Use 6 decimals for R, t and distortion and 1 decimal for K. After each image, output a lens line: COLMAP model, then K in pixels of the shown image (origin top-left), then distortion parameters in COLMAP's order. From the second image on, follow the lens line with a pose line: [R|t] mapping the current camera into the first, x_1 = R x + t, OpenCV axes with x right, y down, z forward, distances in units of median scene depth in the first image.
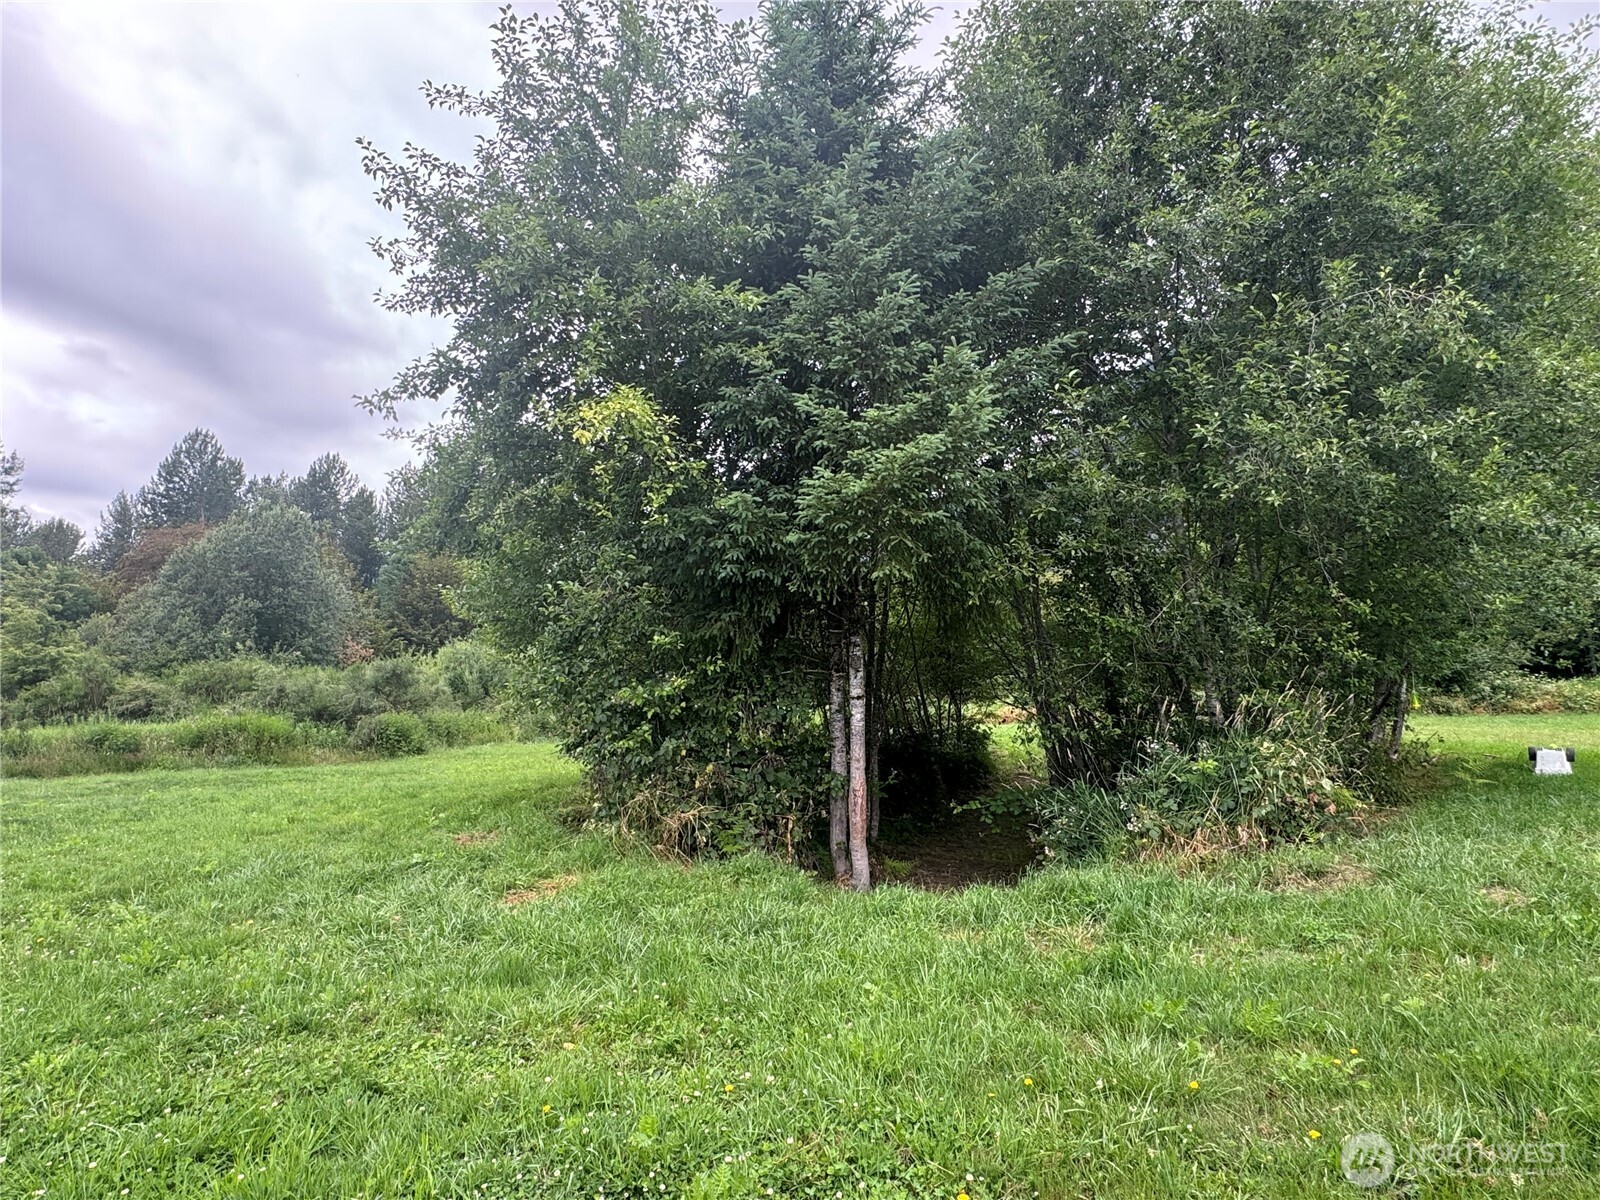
lens RADIAL K [[917.6, 0, 792.8], [0, 917.6, 599.1], [0, 0, 1]] dist [0.001417, 0.000910]
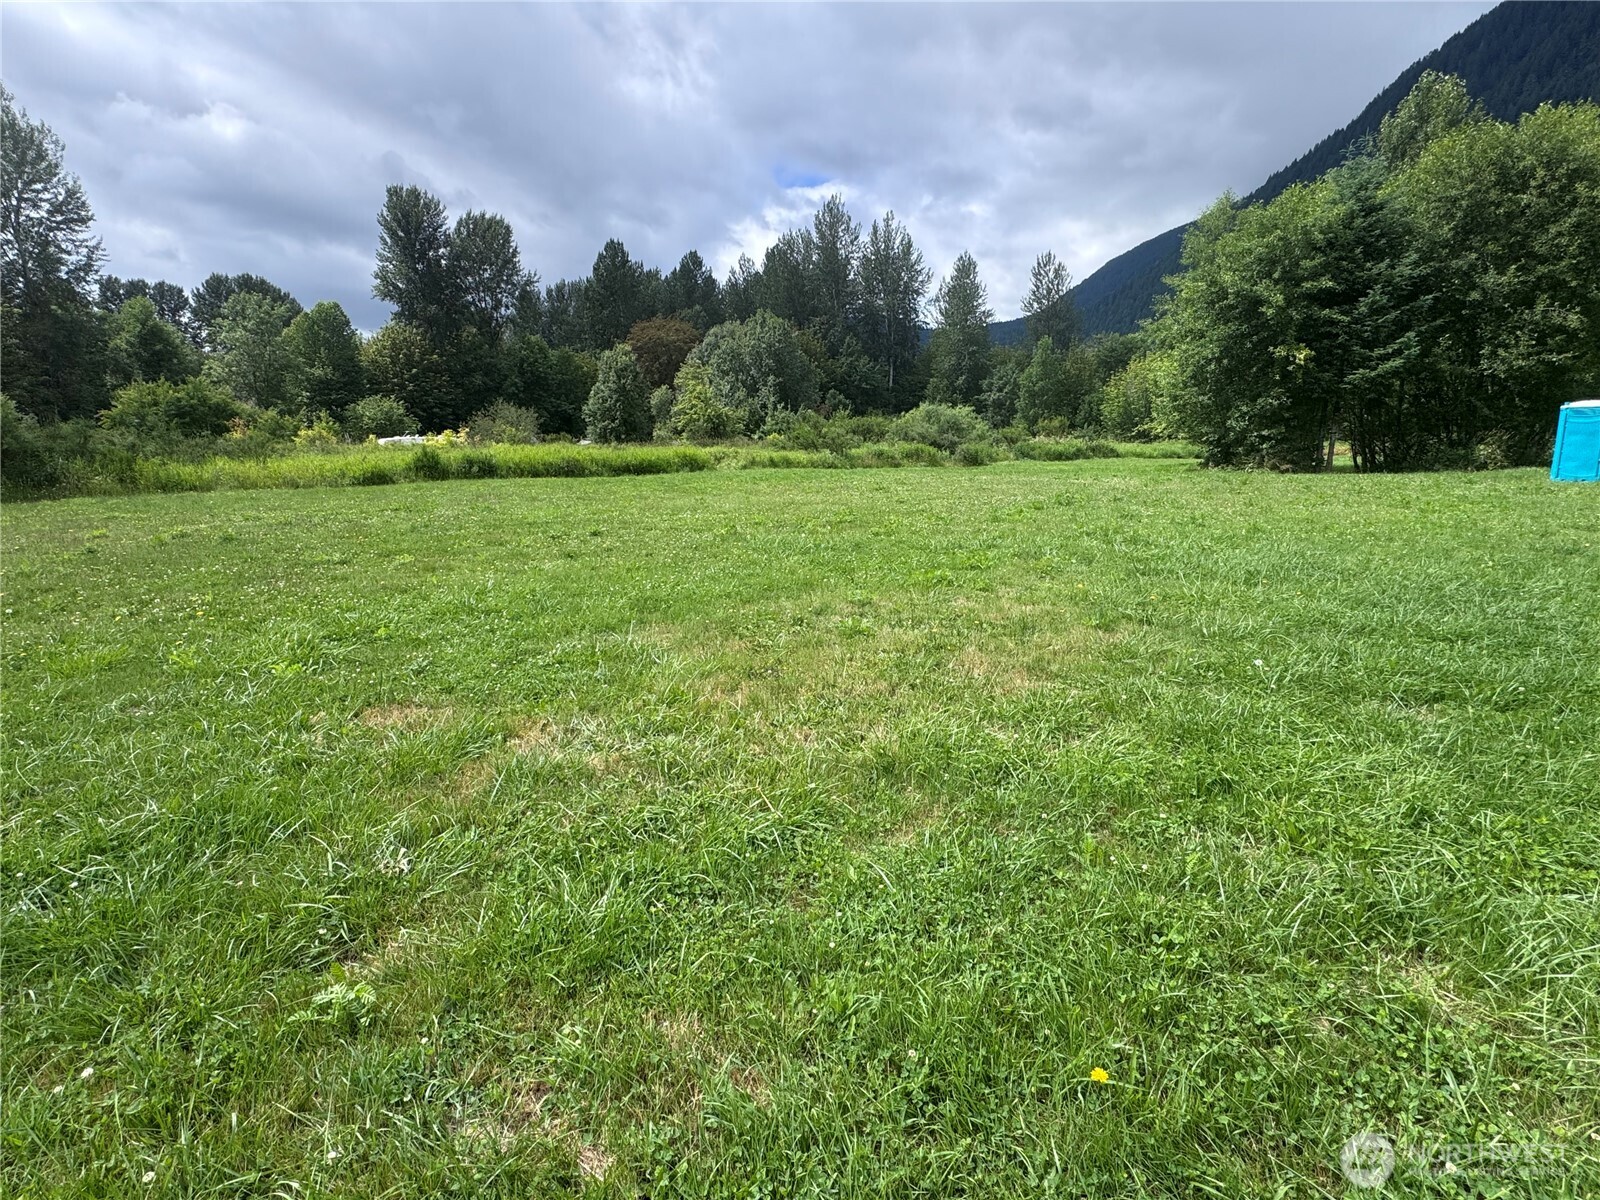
lens RADIAL K [[789.7, 0, 788.5], [0, 789.7, 604.2], [0, 0, 1]] dist [0.000479, -0.003624]
pose [[0.973472, 0.053721, -0.222412, -1.296547], [0.015936, 0.953768, 0.300122, -0.202422], [0.228252, -0.295704, 0.927610, -2.452883]]
